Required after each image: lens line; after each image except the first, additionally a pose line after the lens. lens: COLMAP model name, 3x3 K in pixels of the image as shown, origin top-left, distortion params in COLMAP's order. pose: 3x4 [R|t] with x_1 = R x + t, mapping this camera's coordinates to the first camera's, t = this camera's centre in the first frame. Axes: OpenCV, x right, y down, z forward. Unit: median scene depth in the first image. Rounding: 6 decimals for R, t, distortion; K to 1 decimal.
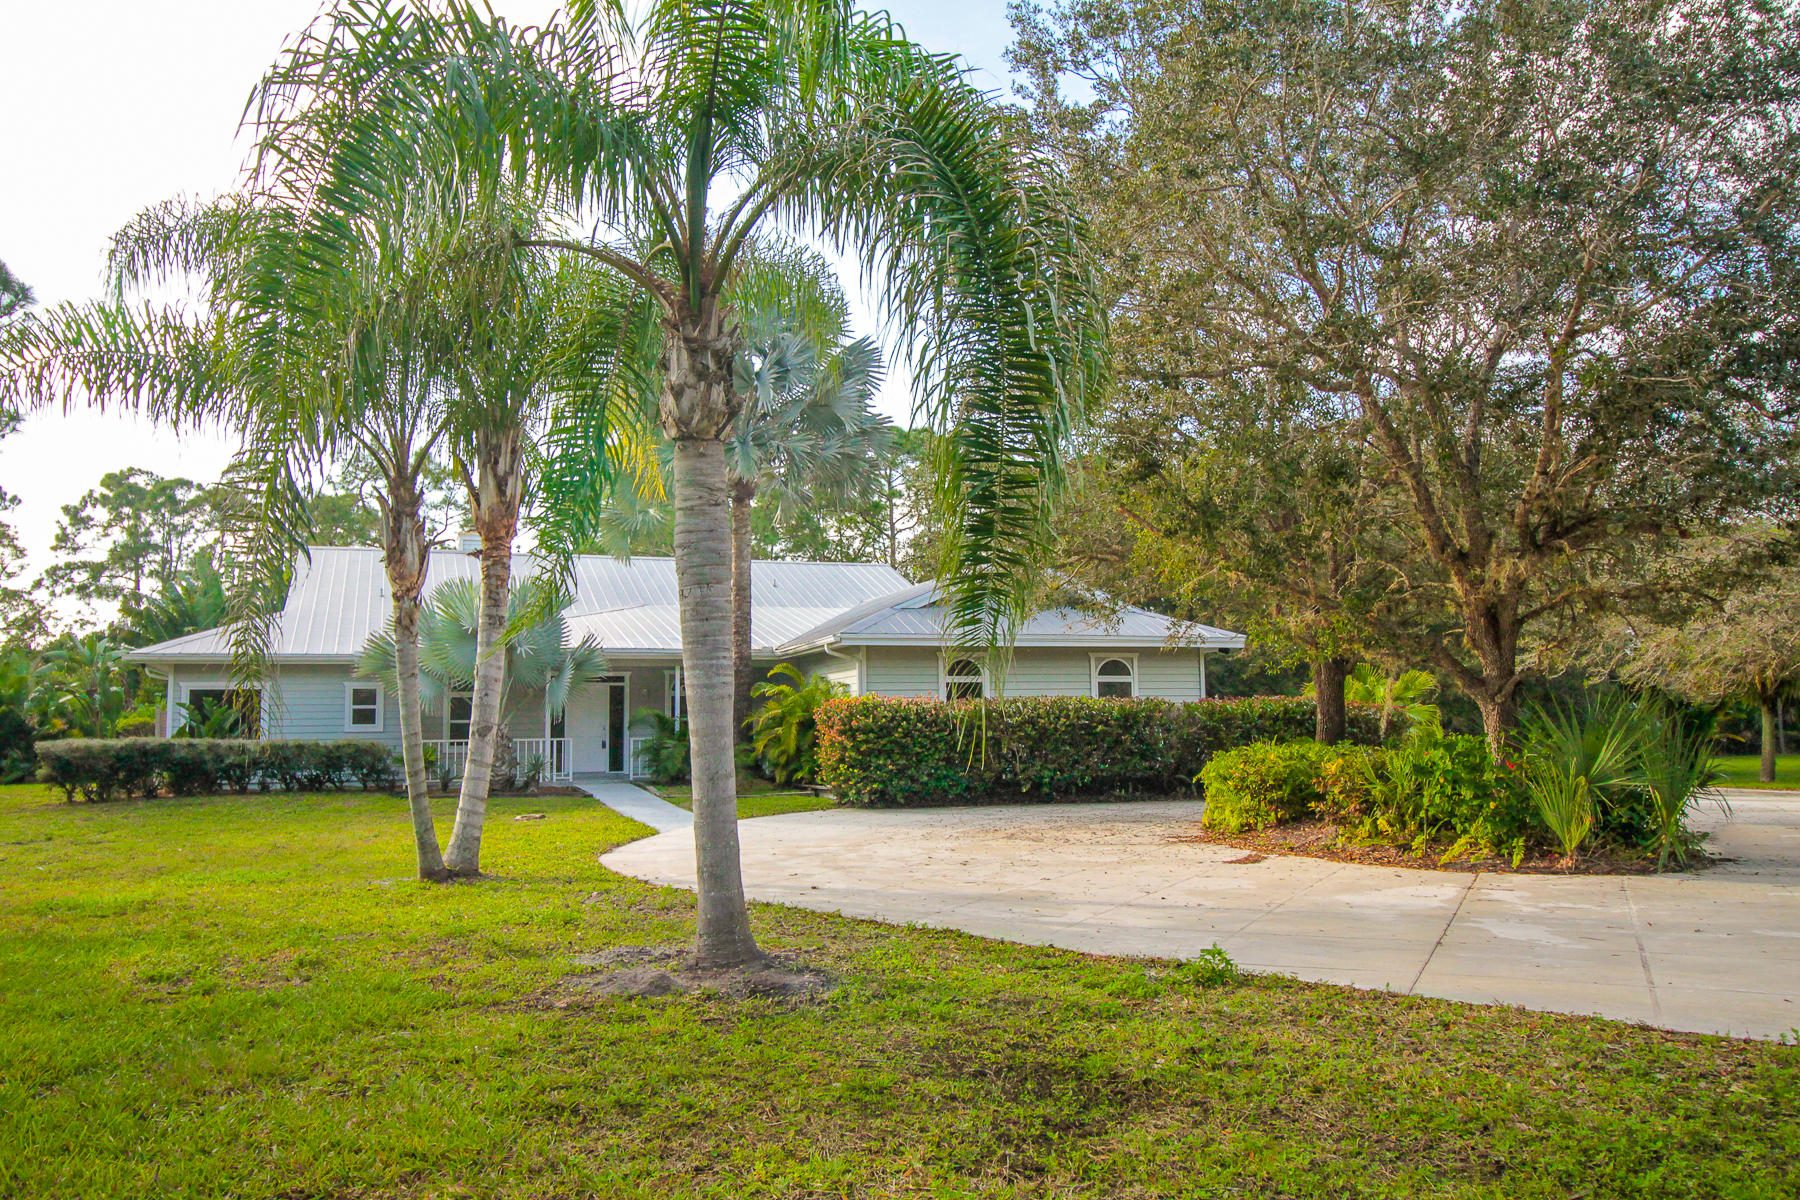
lens RADIAL K [[1492.8, 0, 898.9], [0, 1492.8, 604.8], [0, 0, 1]] dist [0.004934, 0.002200]
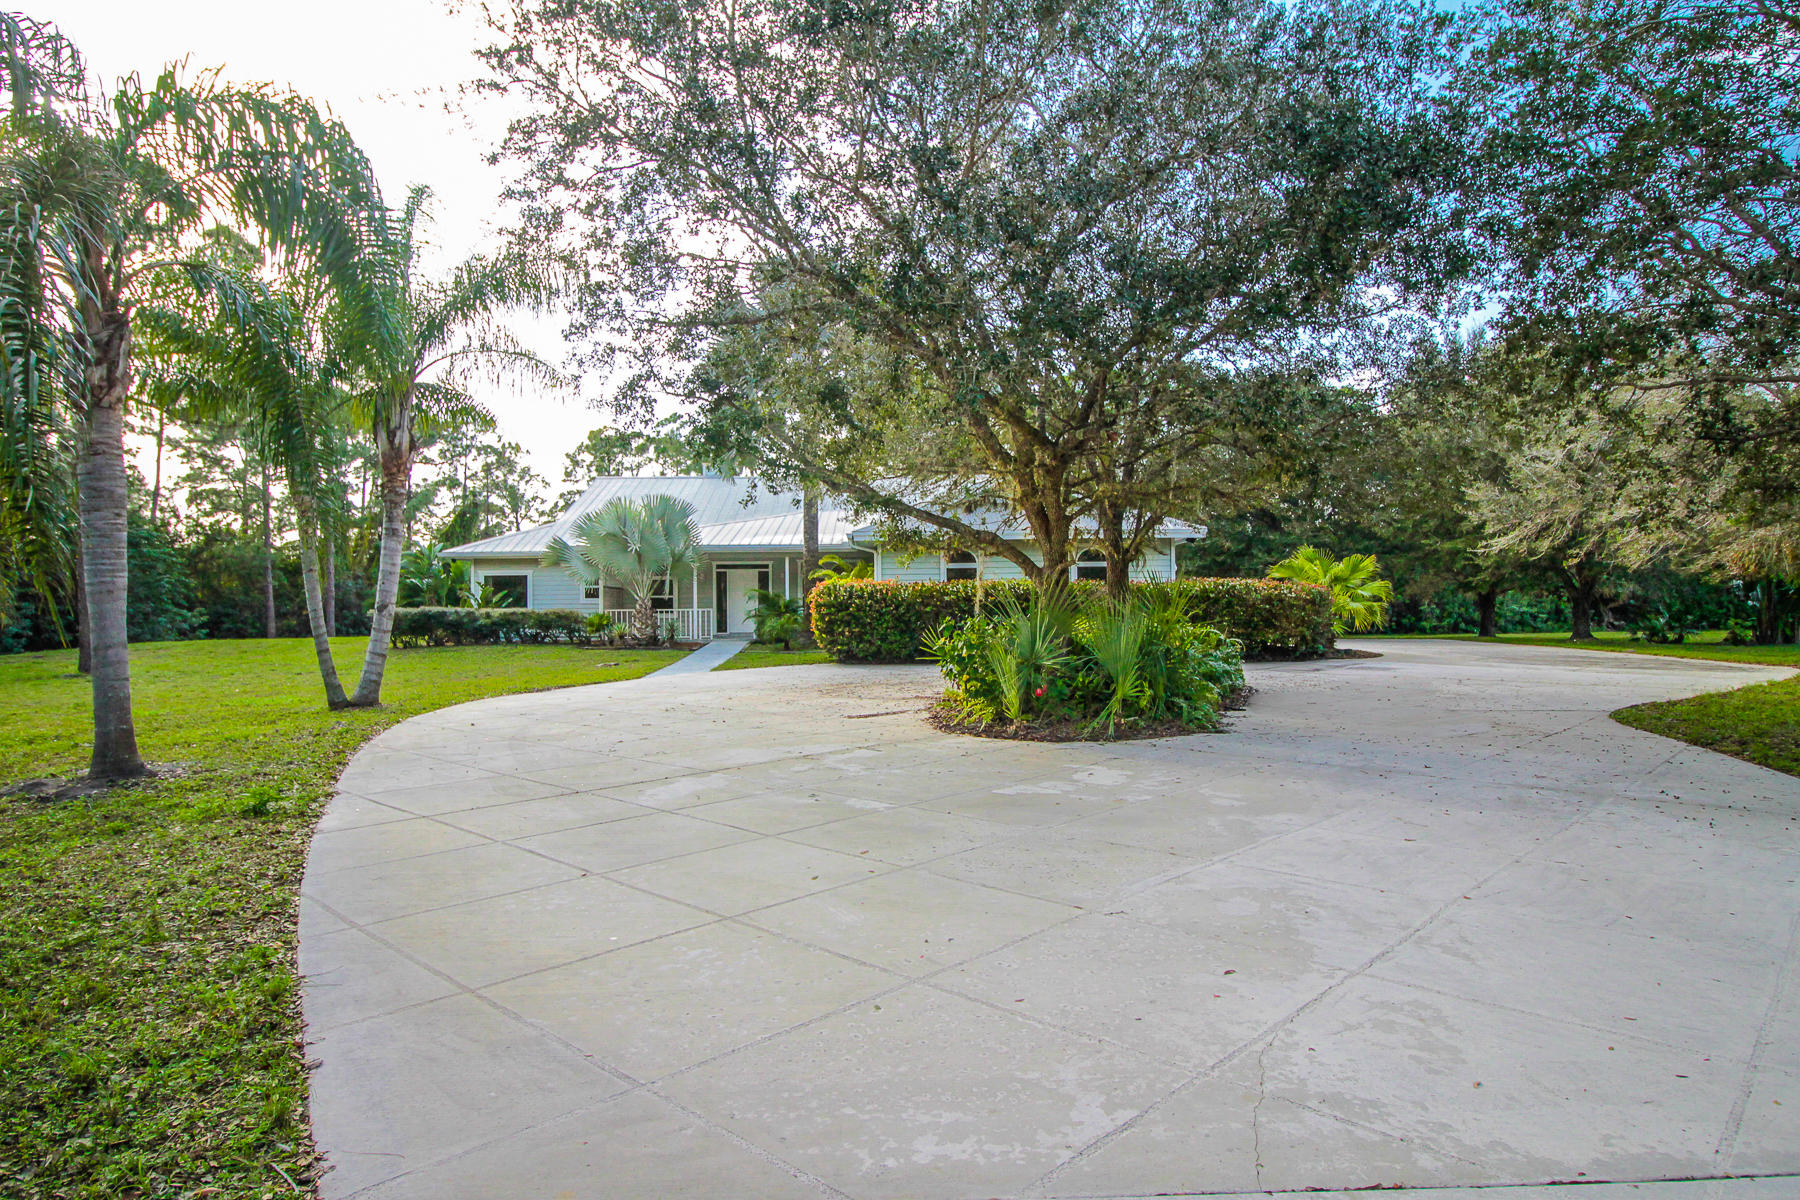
lens RADIAL K [[1095.9, 0, 899.8], [0, 1095.9, 592.1], [0, 0, 1]] dist [0.000633, 0.000352]
pose [[0.947698, 0.000763, -0.319168, 0.281023], [0.024235, 0.996938, 0.074342, 0.001009], [0.318248, -0.078189, 0.944778, 0.081188]]
